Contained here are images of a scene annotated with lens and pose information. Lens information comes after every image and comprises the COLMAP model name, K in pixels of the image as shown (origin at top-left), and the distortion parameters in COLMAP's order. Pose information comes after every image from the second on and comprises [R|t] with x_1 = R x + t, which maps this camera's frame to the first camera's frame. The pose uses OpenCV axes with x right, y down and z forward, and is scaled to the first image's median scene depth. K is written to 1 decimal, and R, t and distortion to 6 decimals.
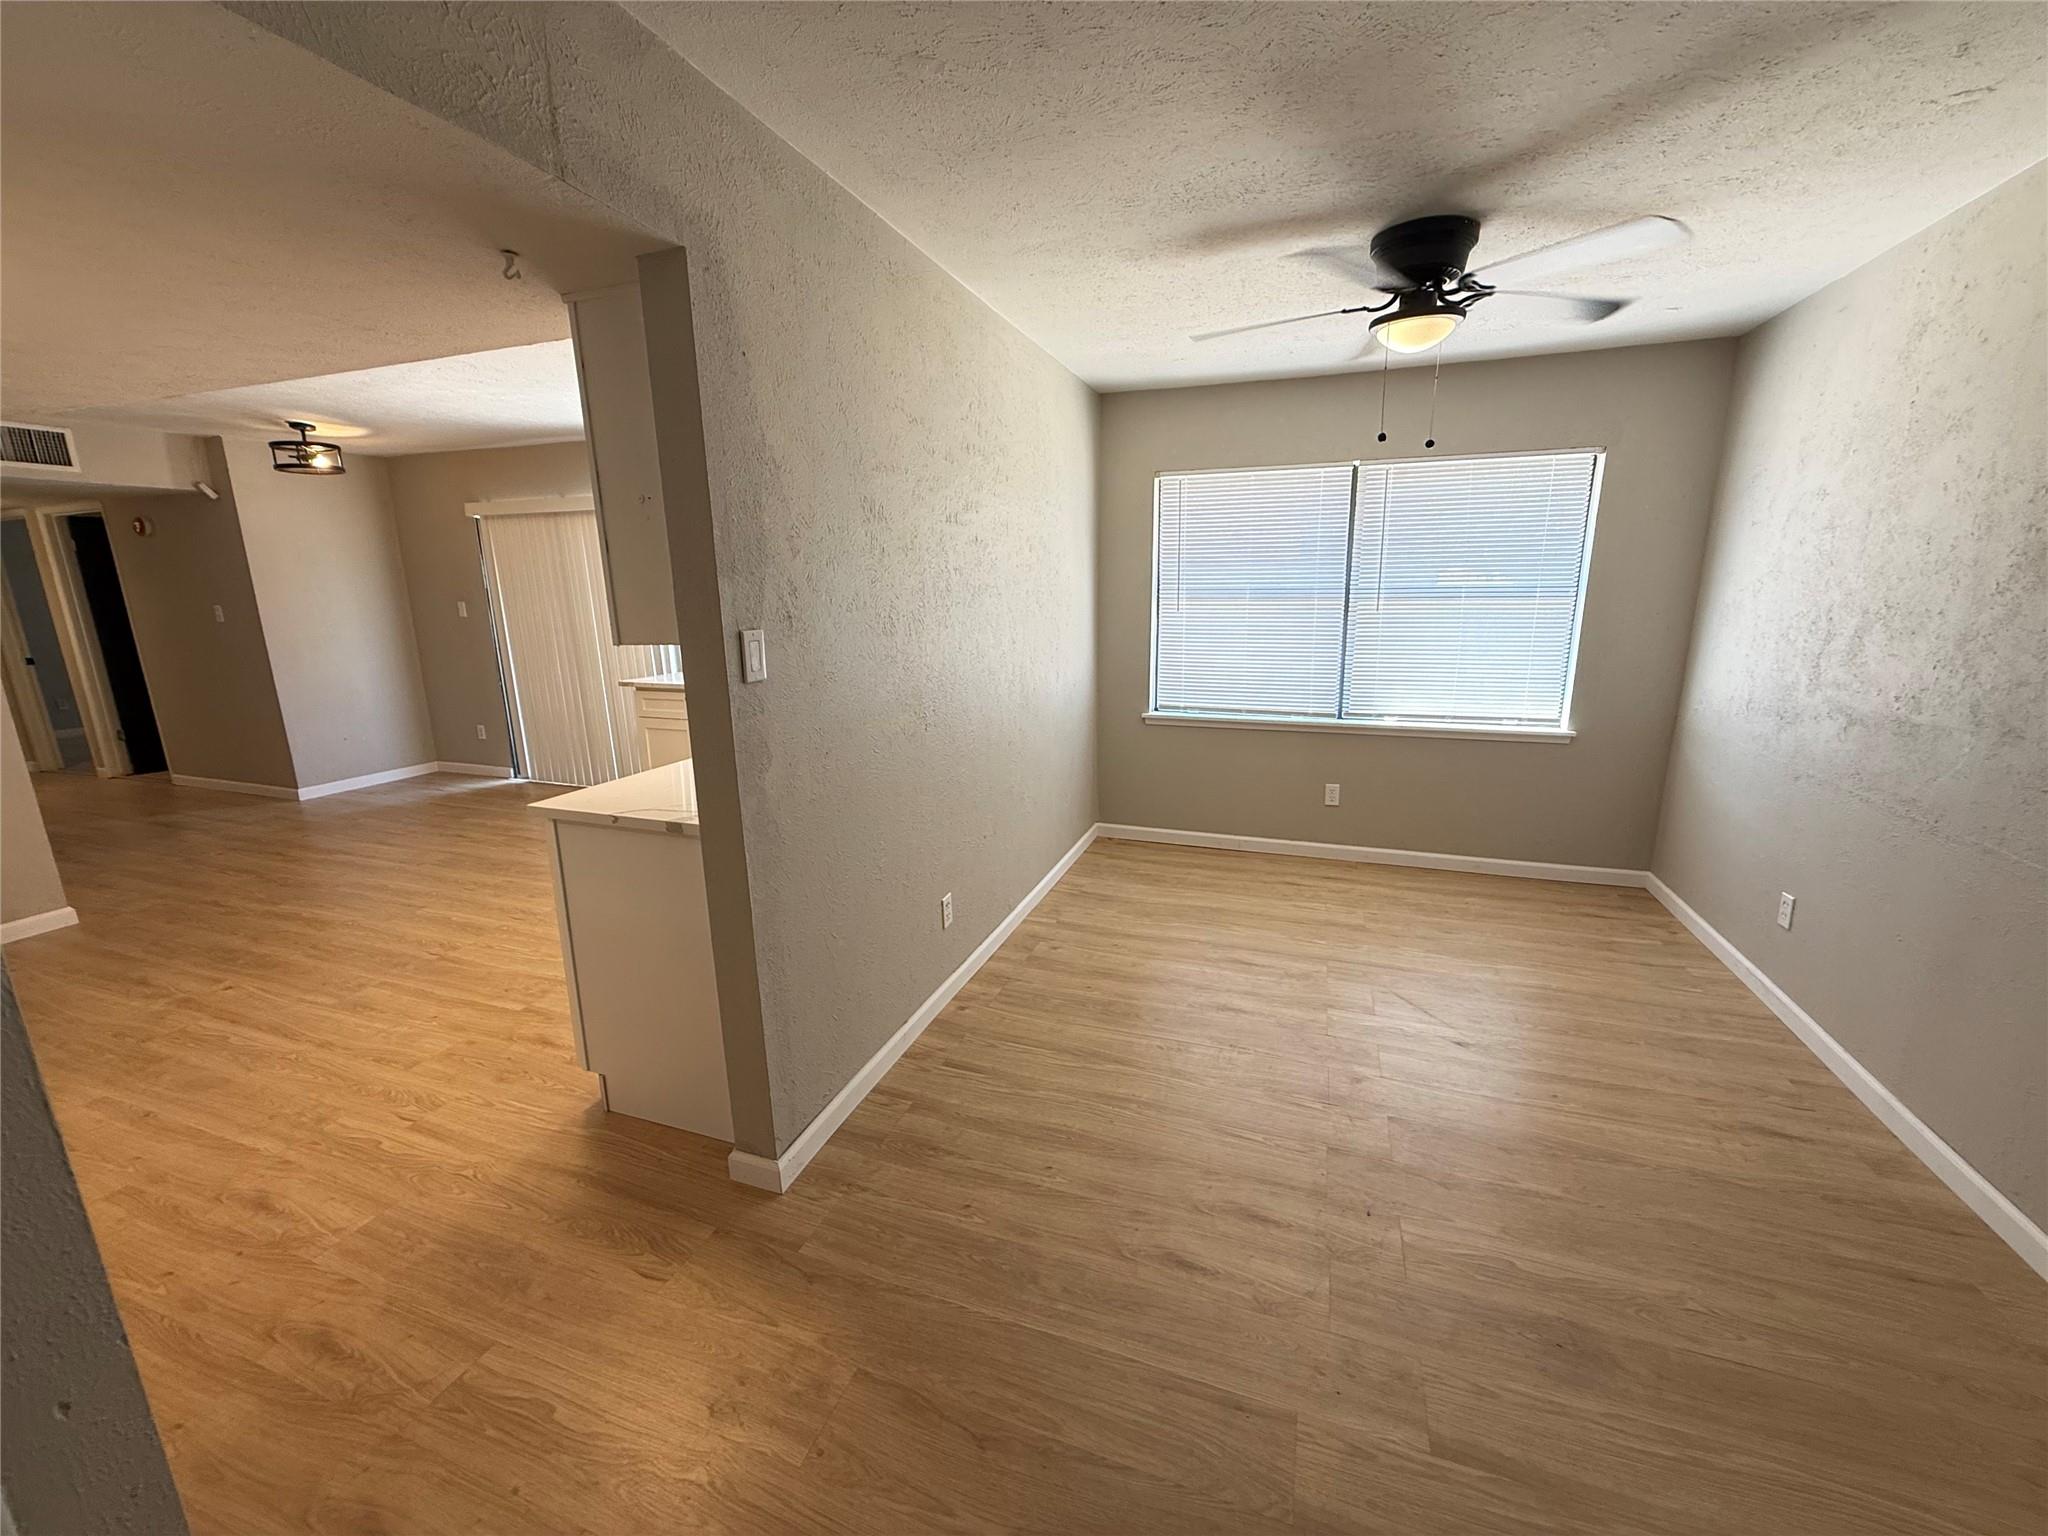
lens RADIAL K [[817.2, 0, 1028.5], [0, 817.2, 767.7], [0, 0, 1]] dist [0.000160, -0.000935]
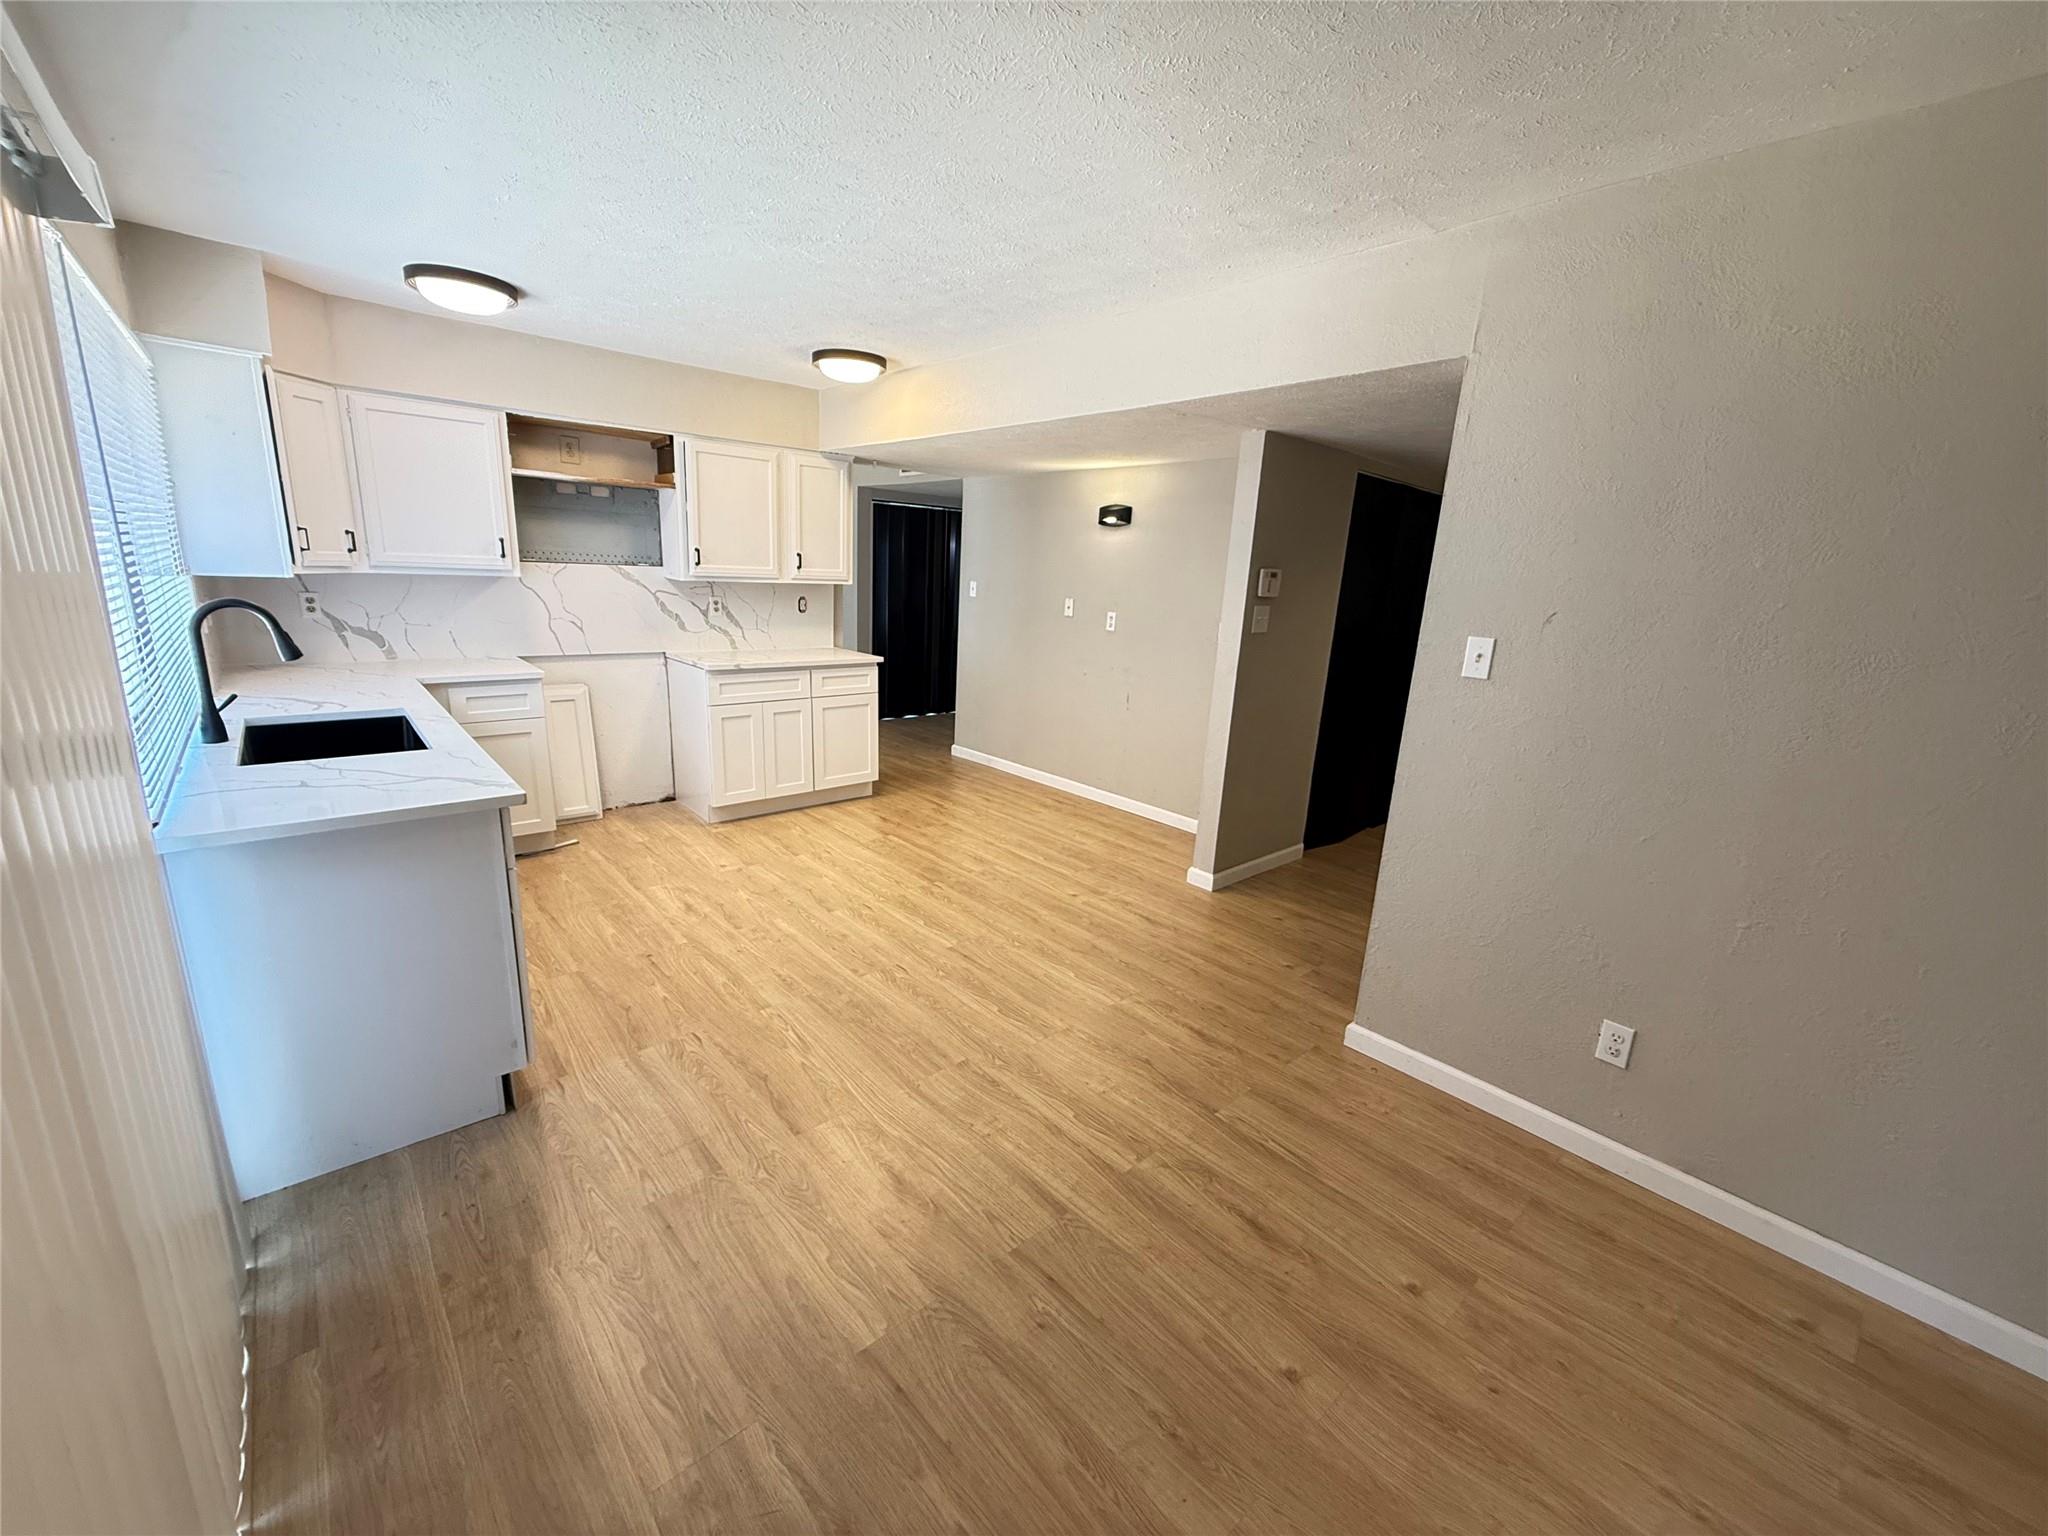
lens RADIAL K [[817.2, 0, 1019.3], [0, 817.2, 770.3], [0, 0, 1]] dist [0.000160, -0.000935]
pose [[-0.873995, -0.138350, 0.465823, -1.596970], [0.080239, 0.904367, 0.419144, -0.470330], [-0.479264, 0.403707, -0.779311, 2.114483]]
